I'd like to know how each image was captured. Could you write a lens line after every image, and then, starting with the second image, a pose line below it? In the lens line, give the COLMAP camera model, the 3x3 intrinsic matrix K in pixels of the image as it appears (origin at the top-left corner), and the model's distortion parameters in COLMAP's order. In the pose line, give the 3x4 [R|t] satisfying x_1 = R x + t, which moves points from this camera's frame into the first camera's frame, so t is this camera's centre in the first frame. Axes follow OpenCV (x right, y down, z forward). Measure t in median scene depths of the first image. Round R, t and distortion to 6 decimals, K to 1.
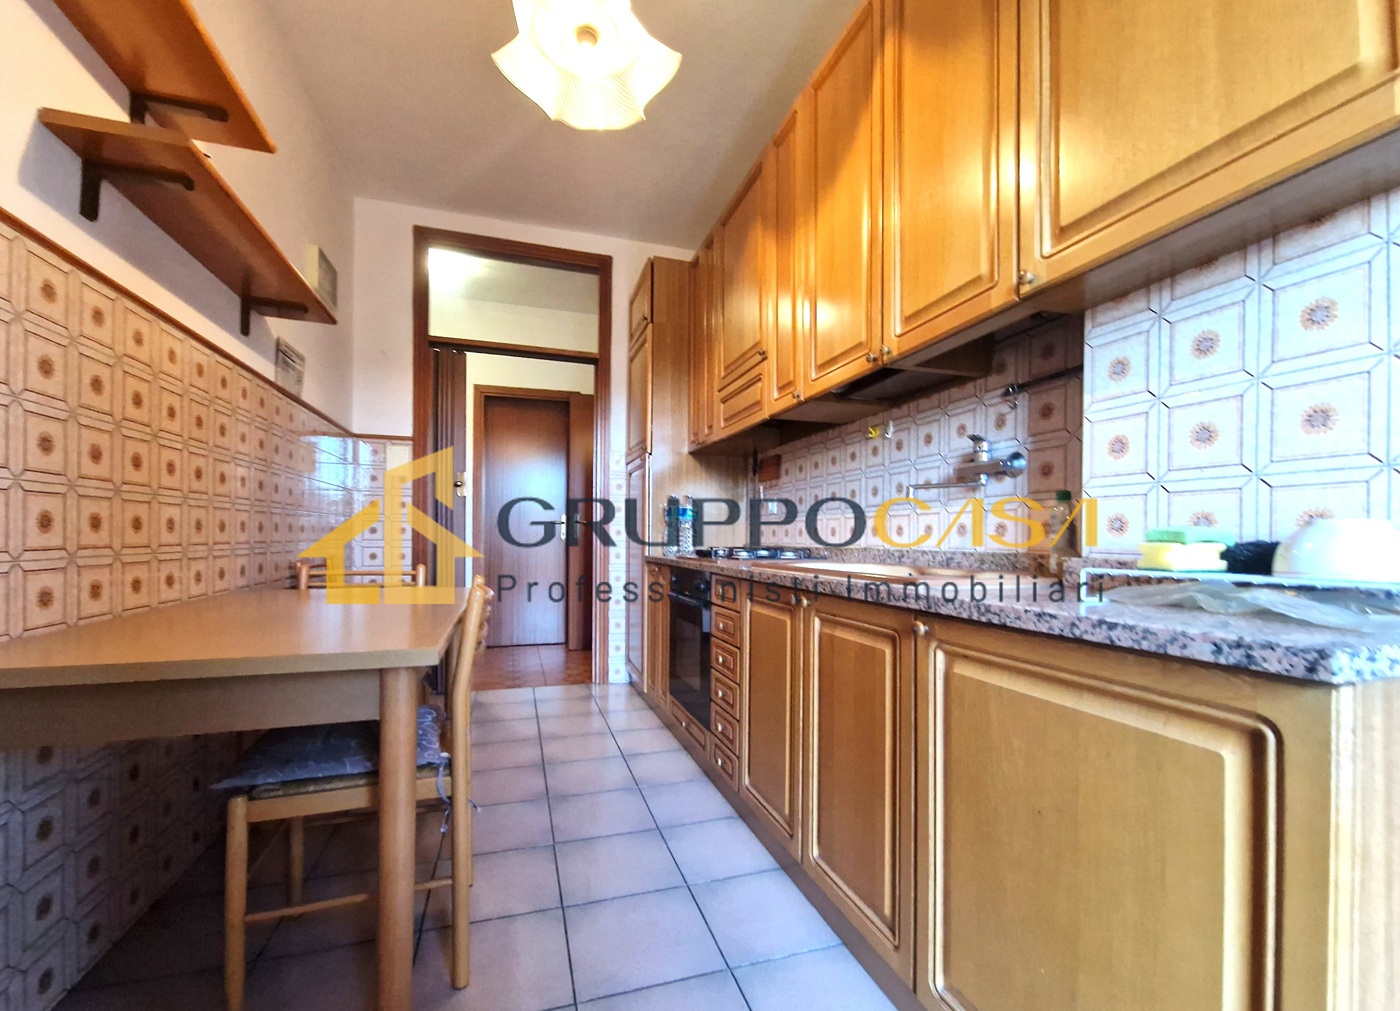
lens RADIAL K [[591.9, 0, 704.0], [0, 591.9, 539.7], [0, 0, 1]] dist [0.000999, -0.000193]
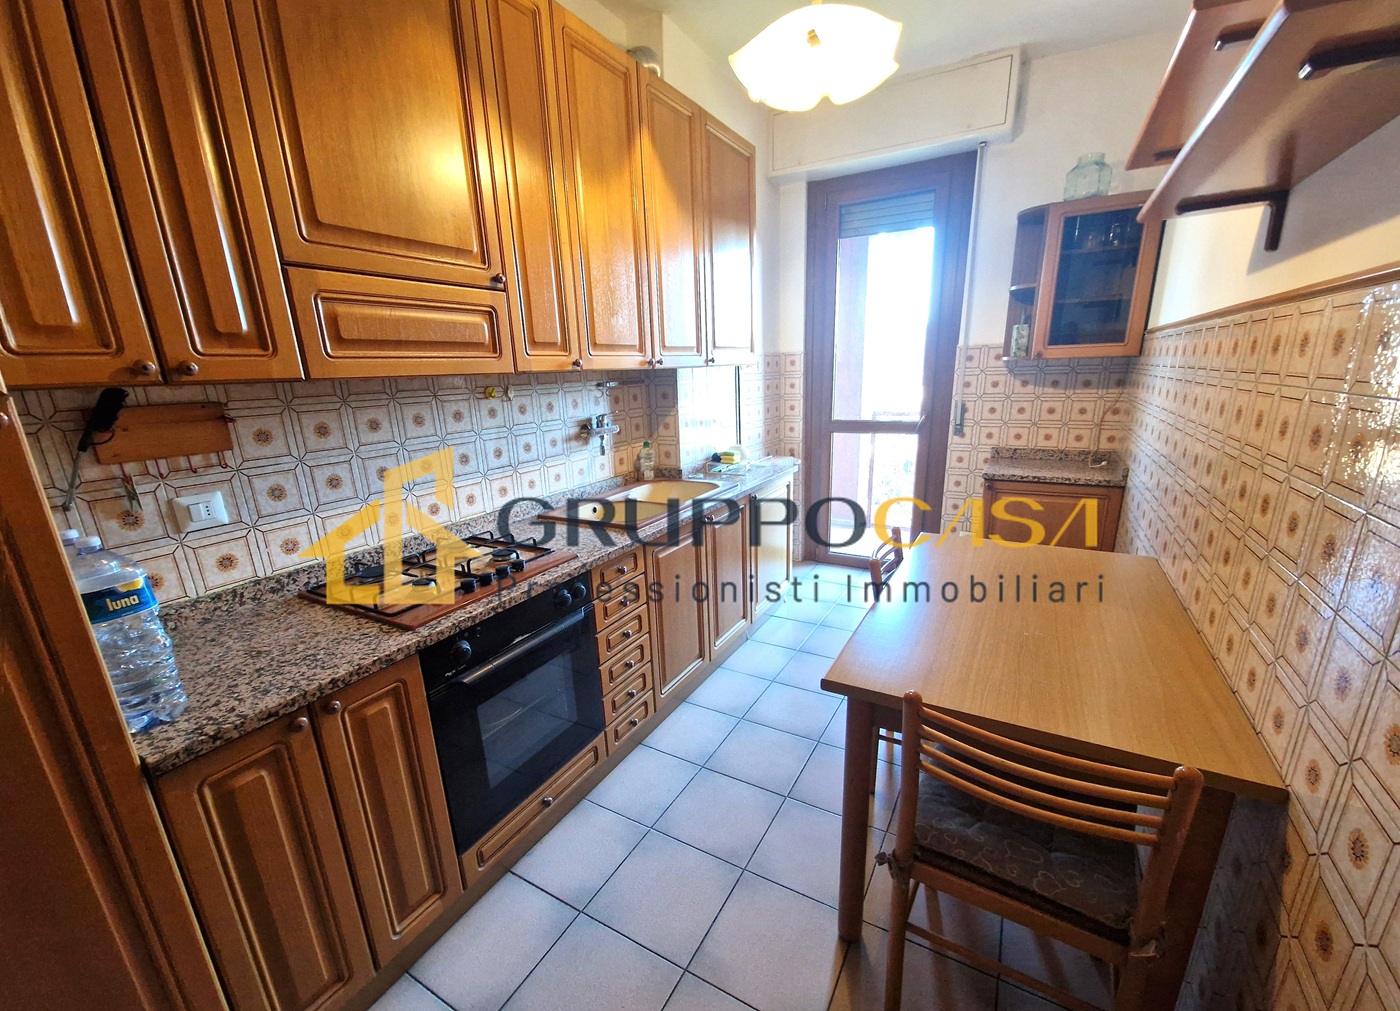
lens RADIAL K [[591.9, 0, 704.0], [0, 591.9, 539.7], [0, 0, 1]] dist [0.000999, -0.000193]
pose [[-0.684175, -0.194347, 0.702947, -0.791785], [0.029152, 0.955783, 0.292624, -0.258776], [-0.728735, 0.220698, -0.648257, 1.639176]]
